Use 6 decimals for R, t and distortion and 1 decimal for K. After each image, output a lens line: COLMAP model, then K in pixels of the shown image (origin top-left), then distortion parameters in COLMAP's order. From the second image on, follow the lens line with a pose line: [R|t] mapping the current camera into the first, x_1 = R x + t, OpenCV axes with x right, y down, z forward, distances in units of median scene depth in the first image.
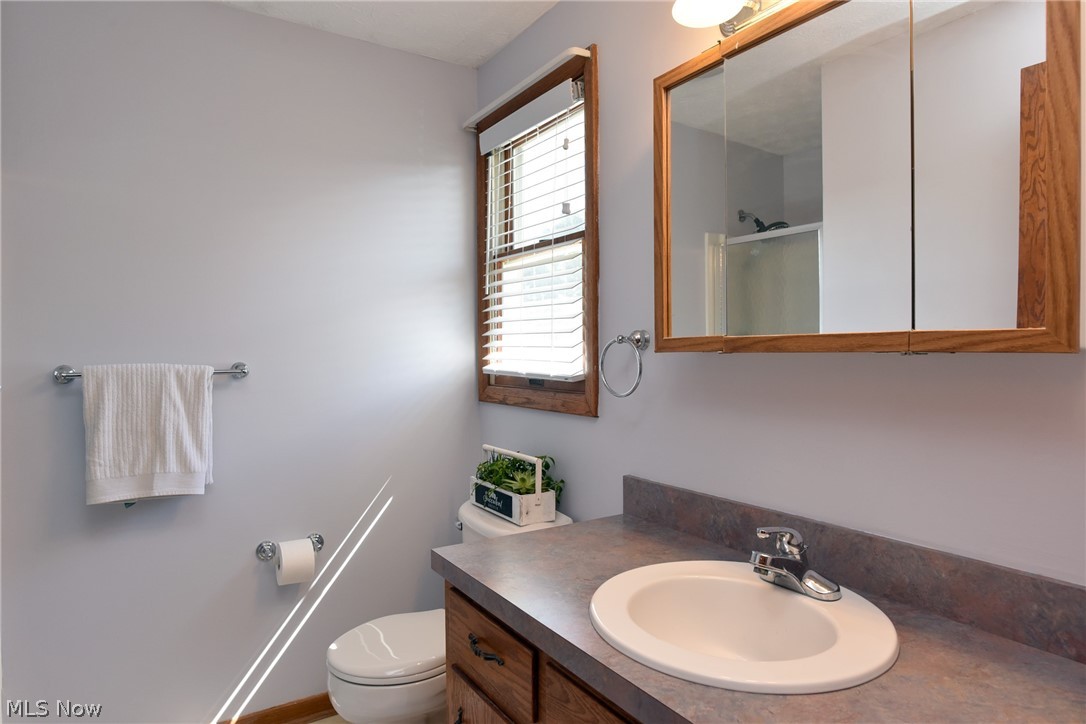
lens RADIAL K [[623.7, 0, 541.7], [0, 623.7, 358.7], [0, 0, 1]] dist [-0.032873, 0.006384]
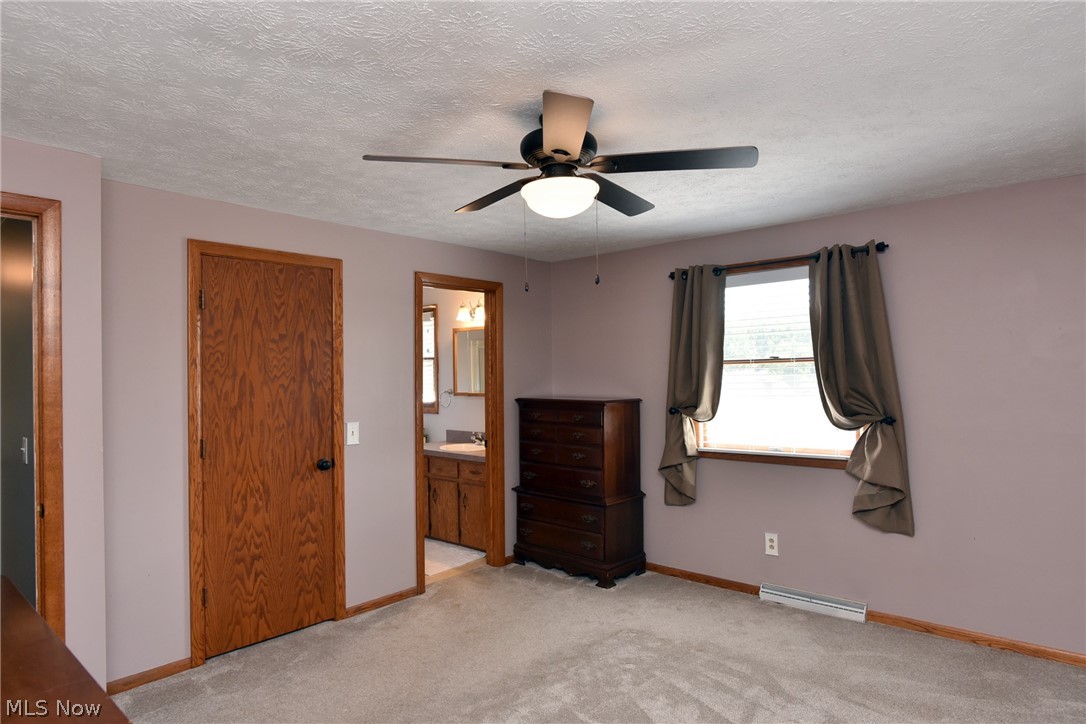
lens RADIAL K [[623.7, 0, 544.5], [0, 623.7, 362.7], [0, 0, 1]] dist [-0.032873, 0.006384]
pose [[0.964857, -0.002582, 0.262763, -0.257772], [0.007863, 0.999788, -0.019047, -0.123397], [-0.262658, 0.020444, 0.964672, -2.576301]]
